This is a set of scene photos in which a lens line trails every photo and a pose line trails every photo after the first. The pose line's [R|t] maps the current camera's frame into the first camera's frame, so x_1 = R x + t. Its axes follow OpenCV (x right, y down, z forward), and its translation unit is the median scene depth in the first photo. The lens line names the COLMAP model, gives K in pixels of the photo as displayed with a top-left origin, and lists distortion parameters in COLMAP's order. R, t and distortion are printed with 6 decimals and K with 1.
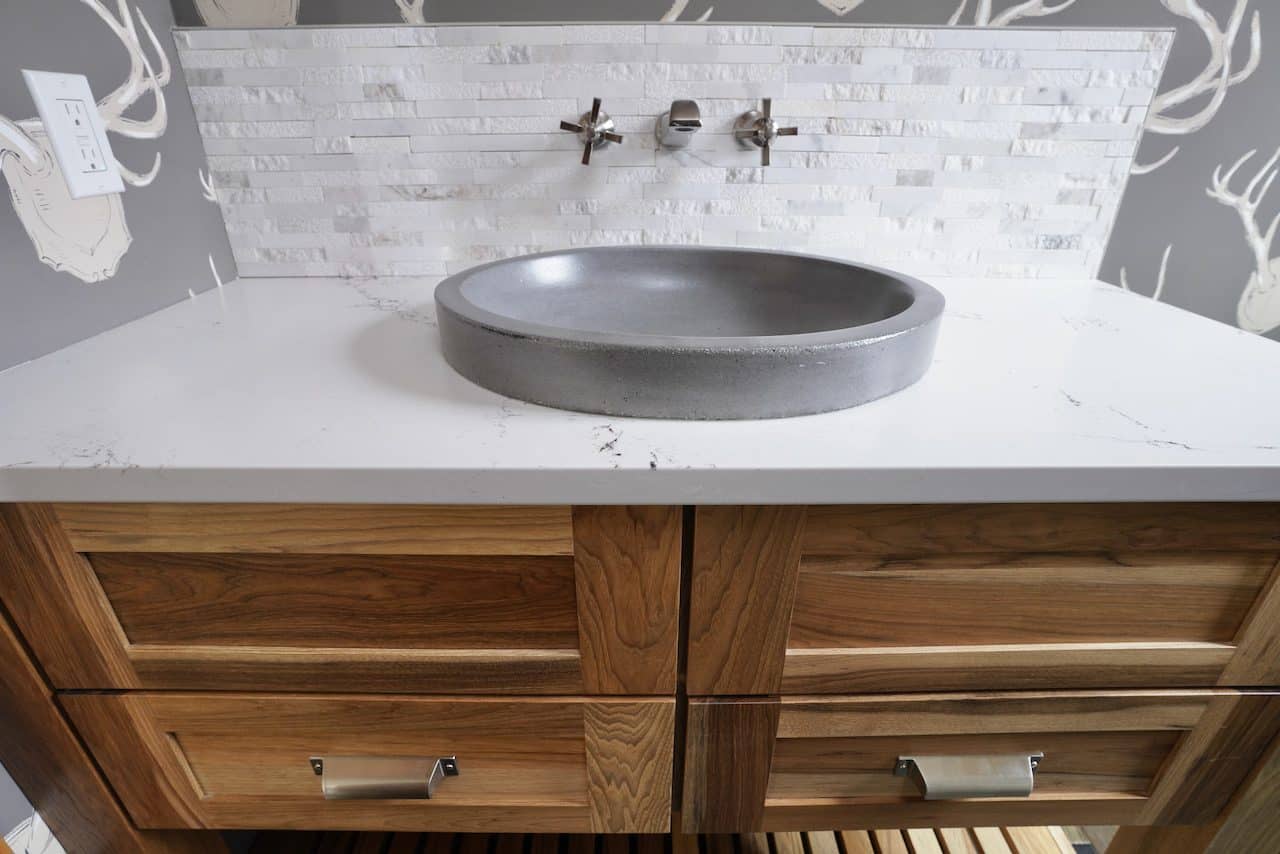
lens RADIAL K [[626.9, 0, 635.5], [0, 626.9, 425.9], [0, 0, 1]] dist [-0.070145, 0.033118]
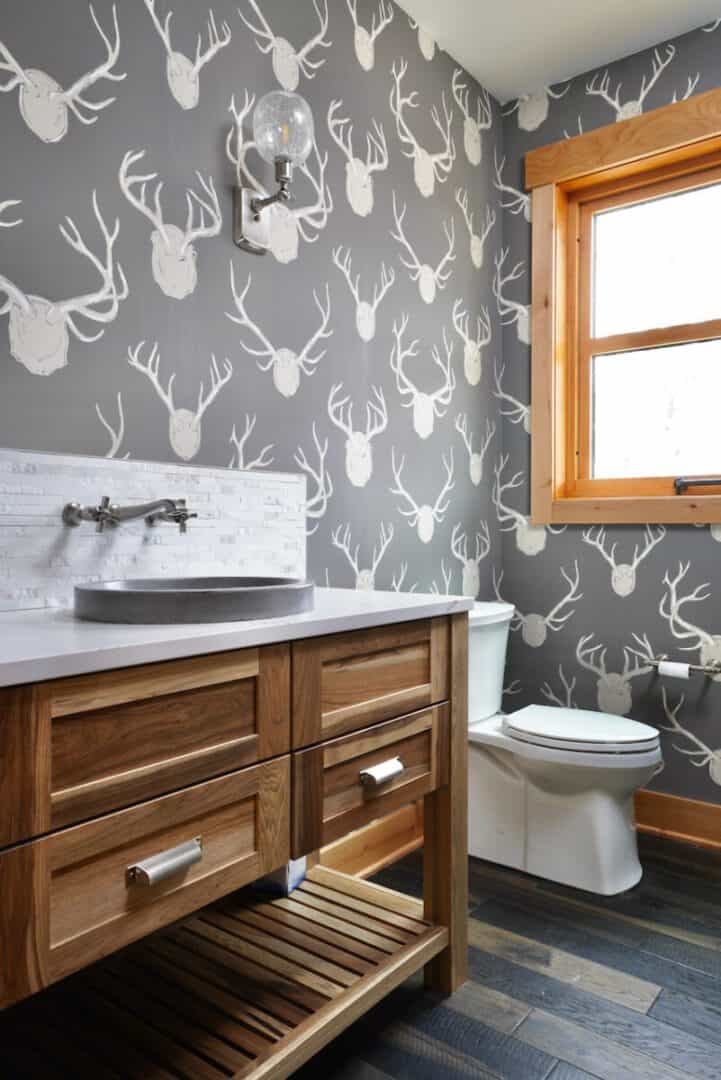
lens RADIAL K [[774.7, 0, 360.5], [0, 774.7, 540.0], [0, 0, 1]] dist [0.002355, 0.001102]
pose [[0.607507, -0.008754, 0.794266, -1.269371], [0.348570, 0.901453, -0.256674, 0.370955], [-0.713747, 0.432788, 0.550691, -0.631220]]
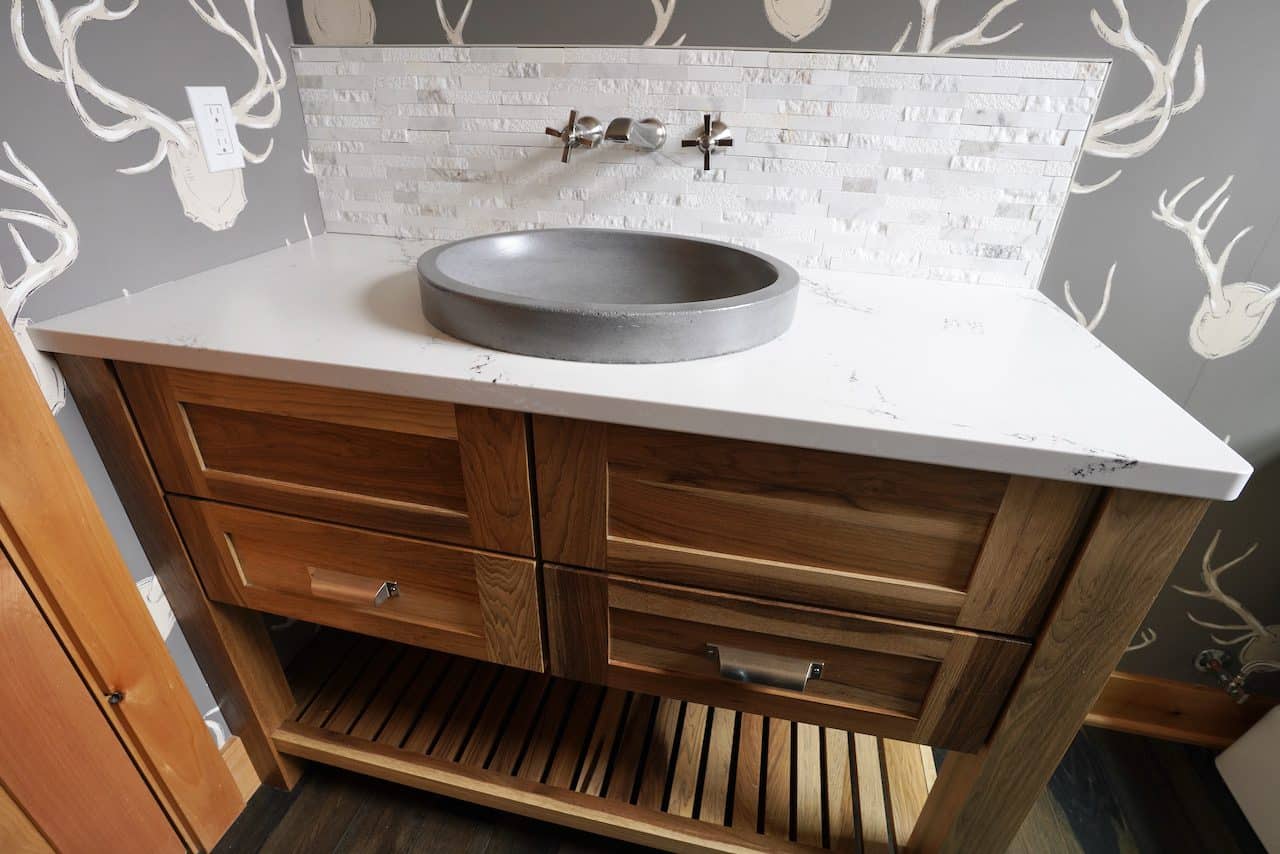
lens RADIAL K [[626.9, 0, 635.5], [0, 626.9, 425.9], [0, 0, 1]] dist [-0.070145, 0.033118]
pose [[0.975652, 0.125674, -0.179747, 0.340400], [-0.118114, 0.991627, 0.052203, 0.027422], [0.184802, -0.029702, 0.982327, -0.222164]]
